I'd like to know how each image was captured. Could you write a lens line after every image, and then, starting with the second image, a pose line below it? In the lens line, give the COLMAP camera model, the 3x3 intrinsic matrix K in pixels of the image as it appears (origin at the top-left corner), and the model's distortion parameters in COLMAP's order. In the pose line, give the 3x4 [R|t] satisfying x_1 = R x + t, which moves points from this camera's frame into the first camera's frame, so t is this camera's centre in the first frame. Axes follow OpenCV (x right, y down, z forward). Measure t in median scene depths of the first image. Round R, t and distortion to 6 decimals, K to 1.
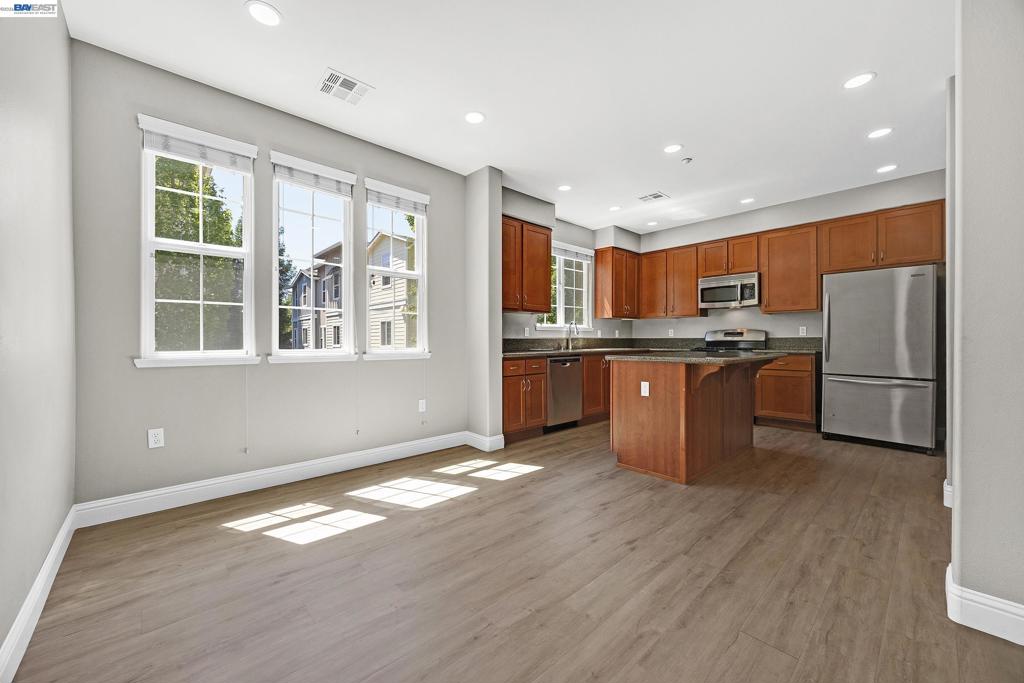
lens RADIAL K [[394.2, 0, 512.0], [0, 394.2, 341.5], [0, 0, 1]] dist [0.006815, 0.000068]
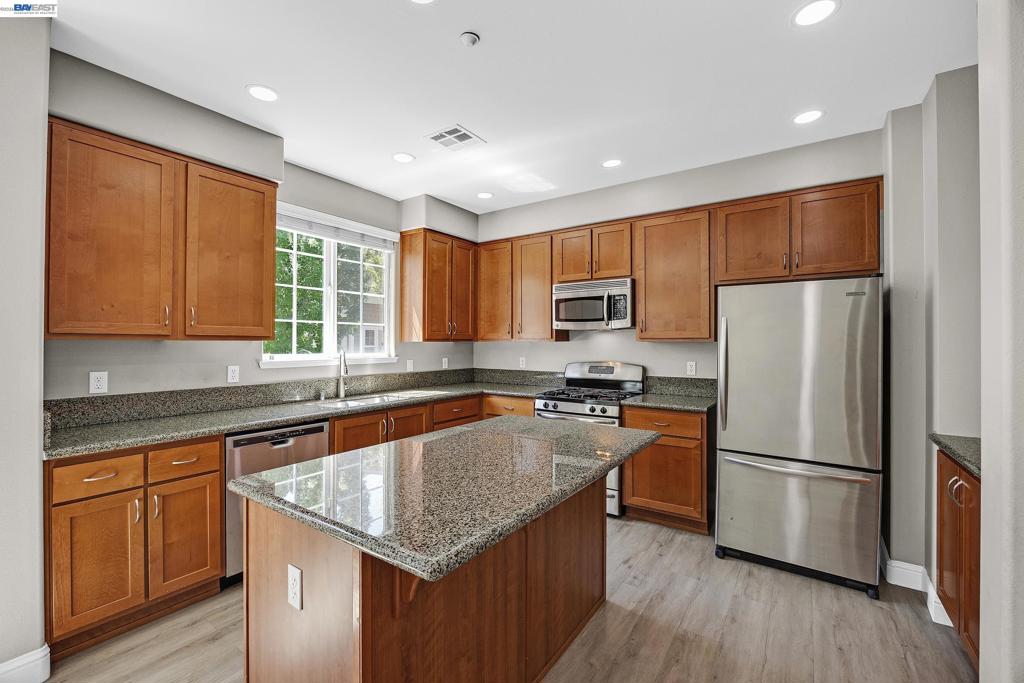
lens RADIAL K [[418.6, 0, 512.0], [0, 418.6, 341.5], [0, 0, 1]] dist [-0.001482, 0.000171]
pose [[0.977809, 0.004915, 0.209439, 0.266958], [-0.004234, 0.999984, -0.003699, -0.062617], [-0.209454, 0.002730, 0.977815, 0.342033]]
